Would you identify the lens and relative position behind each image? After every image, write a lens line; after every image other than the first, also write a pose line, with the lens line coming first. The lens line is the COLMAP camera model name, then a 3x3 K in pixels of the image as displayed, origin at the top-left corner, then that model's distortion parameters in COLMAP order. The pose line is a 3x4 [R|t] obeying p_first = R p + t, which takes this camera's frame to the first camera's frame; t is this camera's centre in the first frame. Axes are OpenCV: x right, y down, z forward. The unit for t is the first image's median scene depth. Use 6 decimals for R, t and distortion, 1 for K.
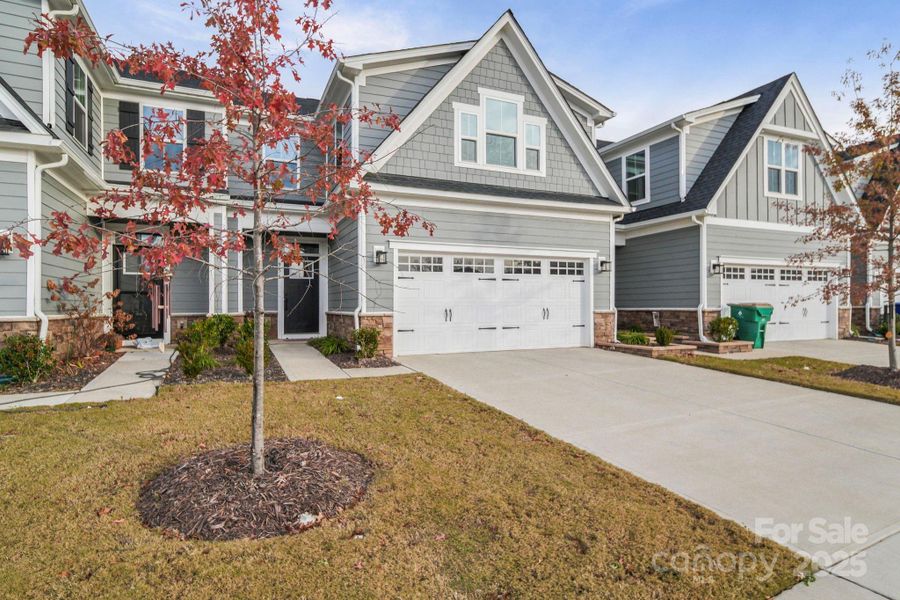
lens RADIAL K [[497.9, 0, 453.9], [0, 497.9, 301.4], [0, 0, 1]] dist [-0.018668, -0.000406]
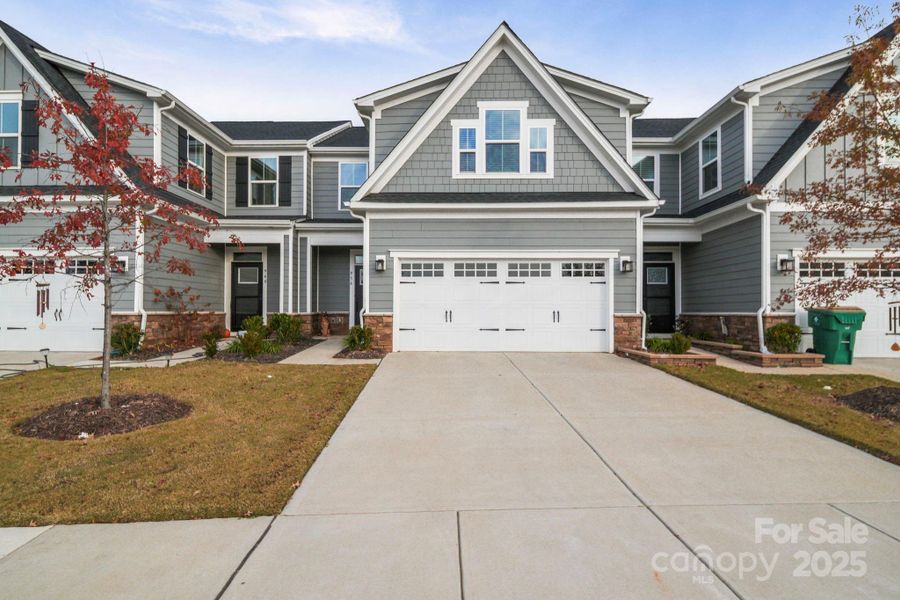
lens RADIAL K [[497.9, 0, 453.9], [0, 497.9, 302.7], [0, 0, 1]] dist [-0.018668, -0.000406]
pose [[0.901086, -0.001334, -0.433638, 0.442944], [-0.003941, 0.999929, -0.011264, 0.009695], [0.433622, 0.011859, 0.901017, 0.027187]]
